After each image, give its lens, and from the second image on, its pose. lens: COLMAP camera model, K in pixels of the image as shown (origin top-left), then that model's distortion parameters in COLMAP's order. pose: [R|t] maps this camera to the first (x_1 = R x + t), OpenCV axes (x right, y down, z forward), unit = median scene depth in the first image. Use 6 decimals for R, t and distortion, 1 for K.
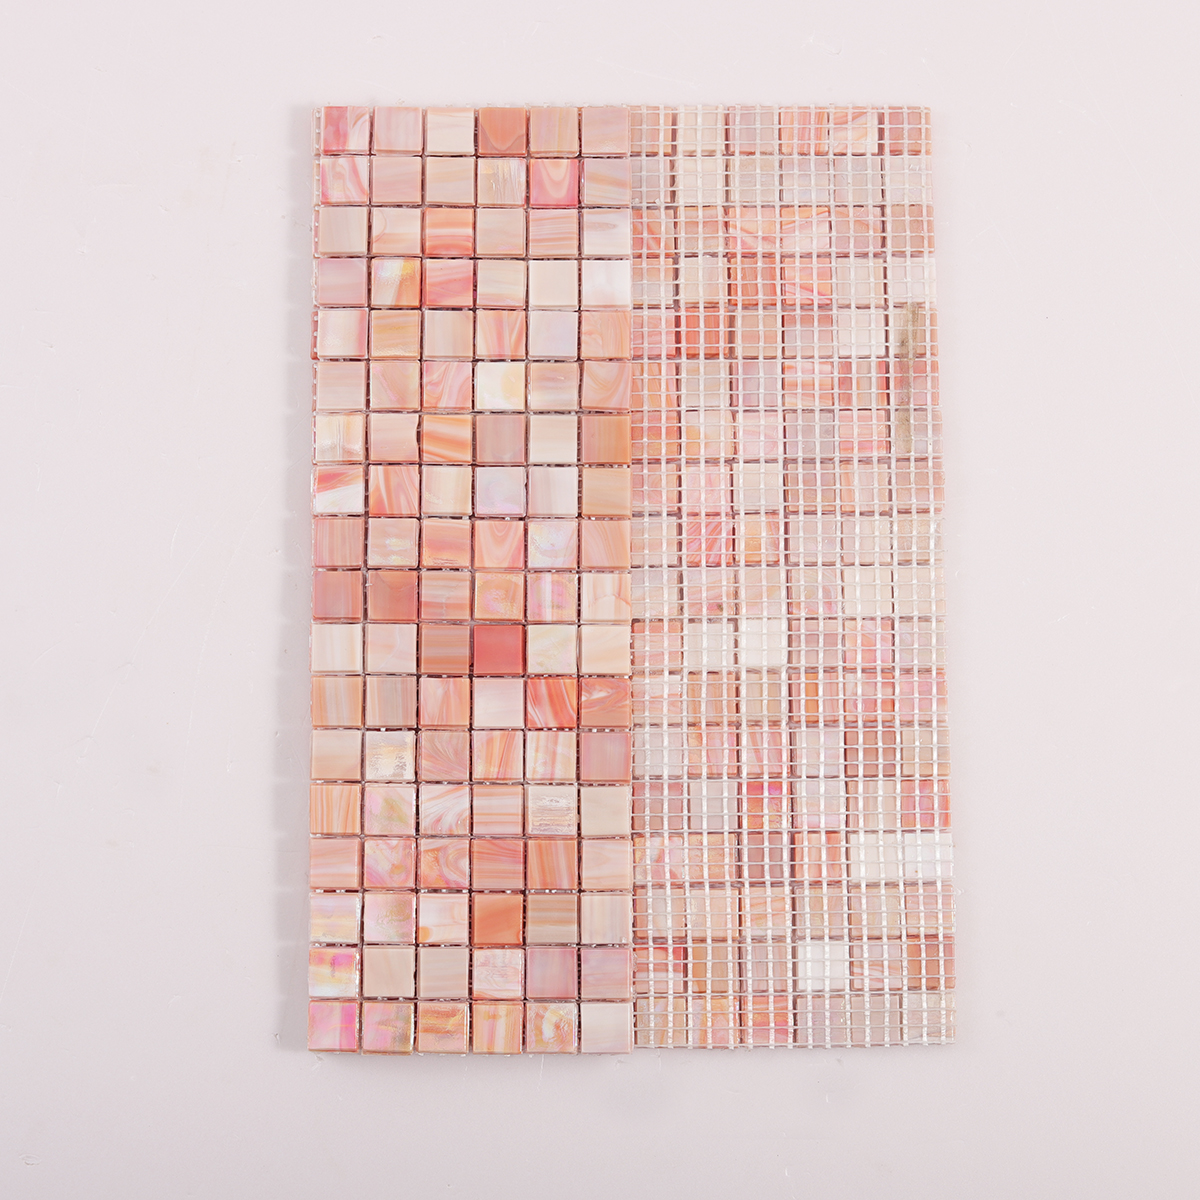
lens RADIAL K [[3353.8, 0, 600.0], [0, 3353.8, 600.0], [0, 0, 1]] dist [-0.286386, 0.001367]
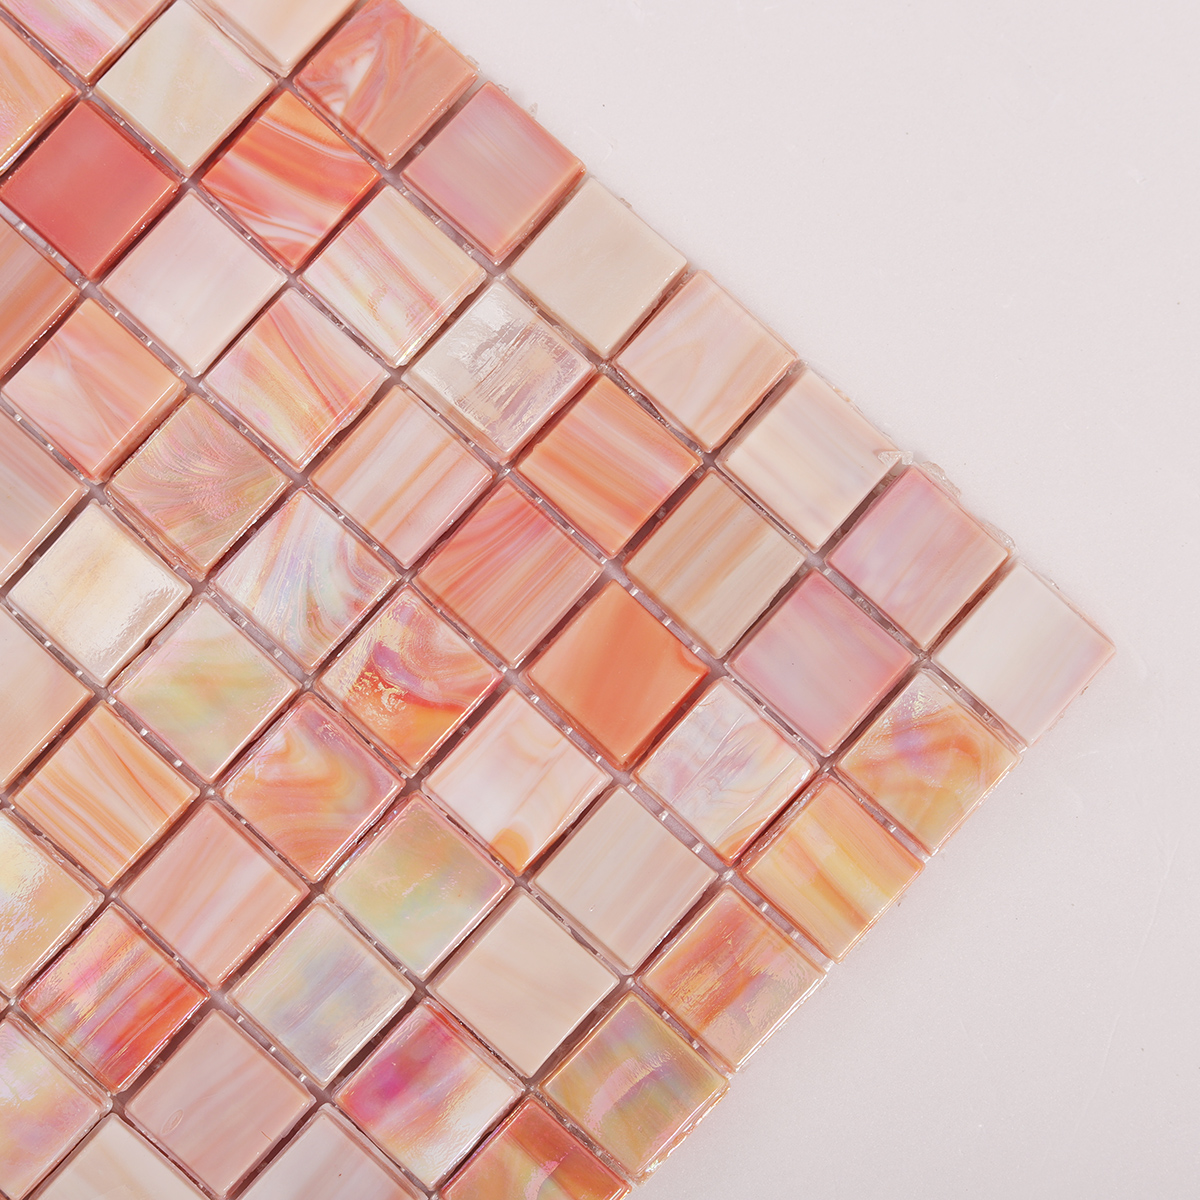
lens RADIAL K [[3353.8, 0, 600.0], [0, 3353.8, 600.0], [0, 0, 1]] dist [-0.286386, 0.001367]
pose [[0.673710, -0.736804, 0.056880, -0.047008], [0.733347, 0.676076, 0.071580, 0.061646], [-0.091195, -0.006511, 0.995812, 0.626684]]
